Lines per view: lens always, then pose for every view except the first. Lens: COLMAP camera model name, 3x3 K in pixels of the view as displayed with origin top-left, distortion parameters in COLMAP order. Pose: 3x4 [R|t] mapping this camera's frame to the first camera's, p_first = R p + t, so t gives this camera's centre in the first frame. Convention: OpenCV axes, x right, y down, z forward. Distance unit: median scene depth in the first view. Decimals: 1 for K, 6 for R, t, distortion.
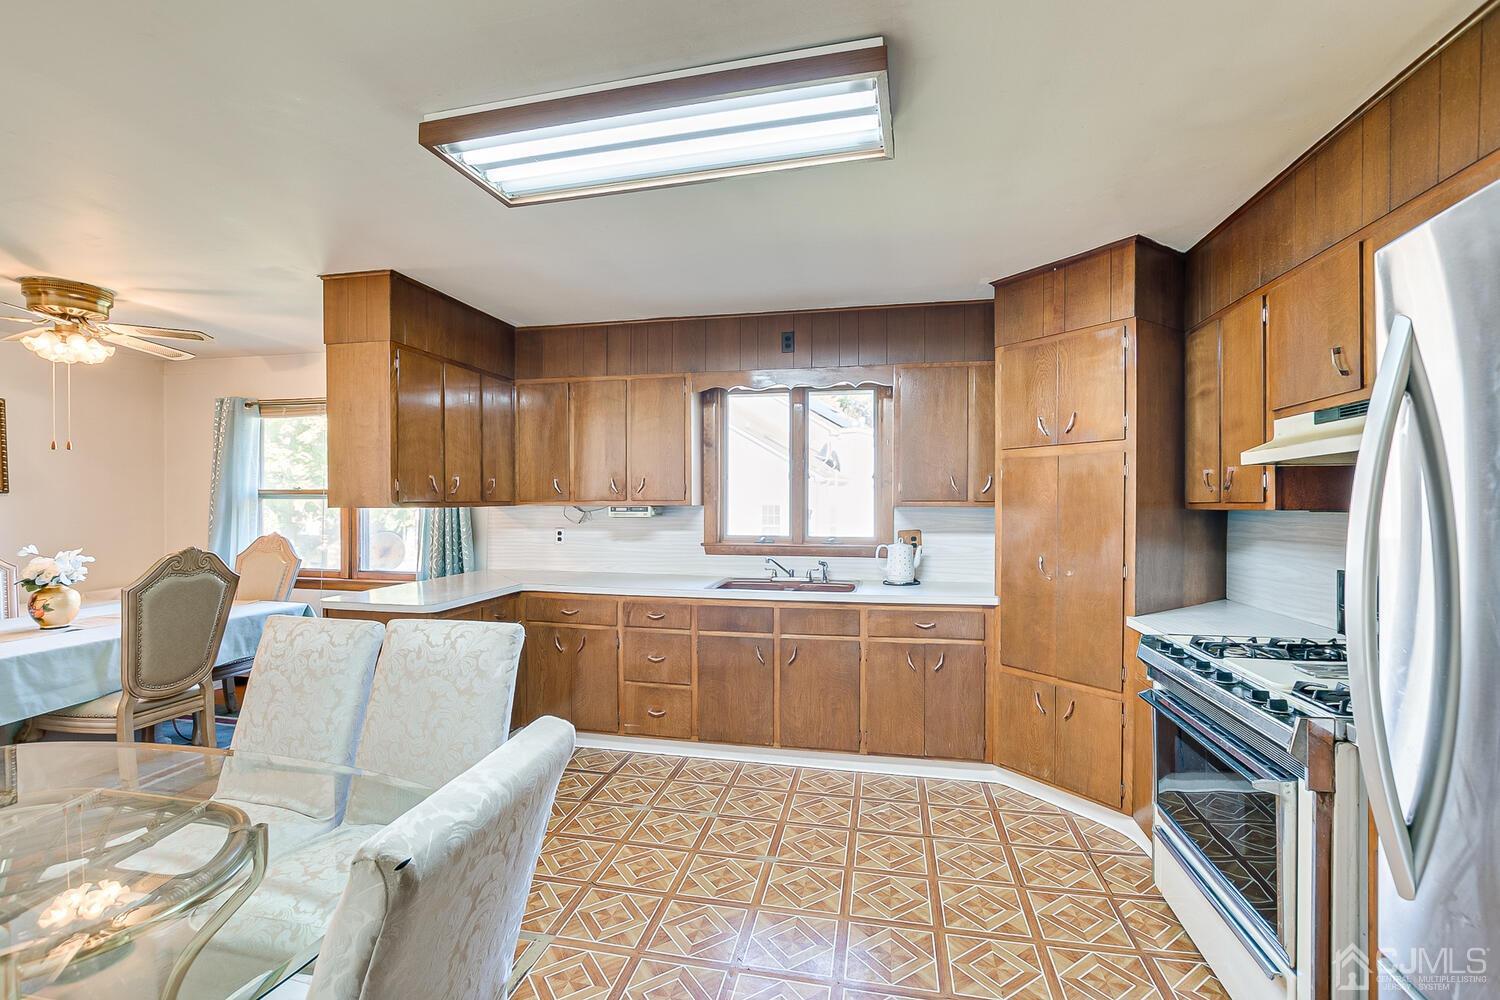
lens RADIAL K [[665.5, 0, 748.4], [0, 665.5, 505.1], [0, 0, 1]] dist [-0.028371, 0.009825]
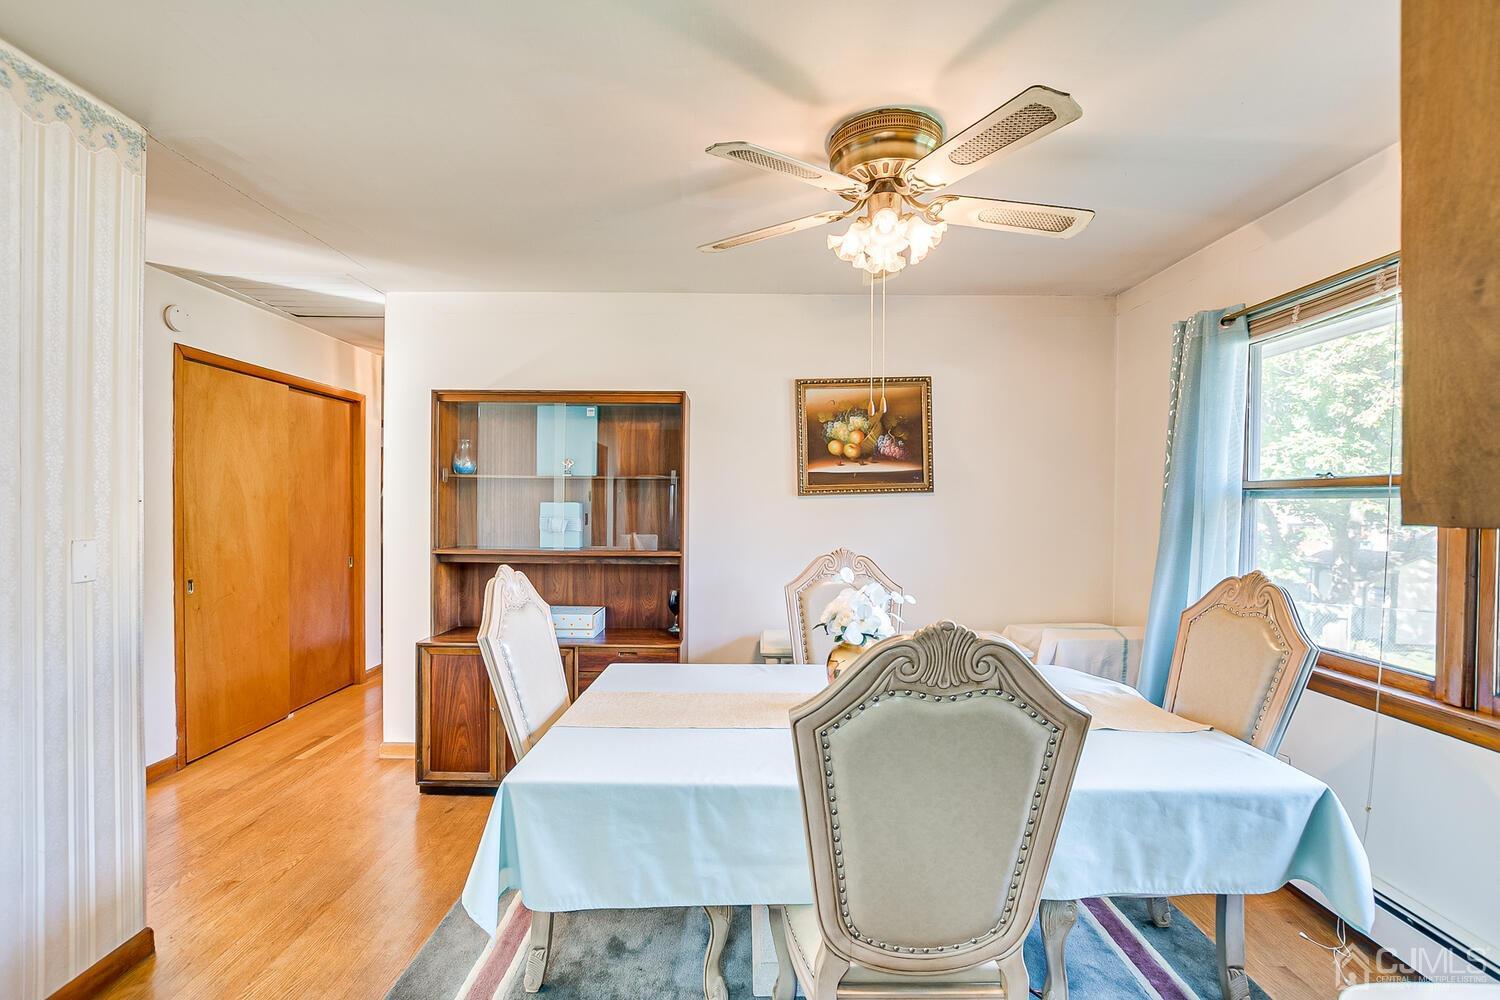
lens RADIAL K [[665.5, 0, 748.4], [0, 665.5, 505.1], [0, 0, 1]] dist [-0.028371, 0.009825]
pose [[0.216924, 0.008222, -0.976154, -0.328797], [-0.016957, 0.999845, 0.004653, 0.000630], [0.976041, 0.015543, 0.217030, 0.513748]]
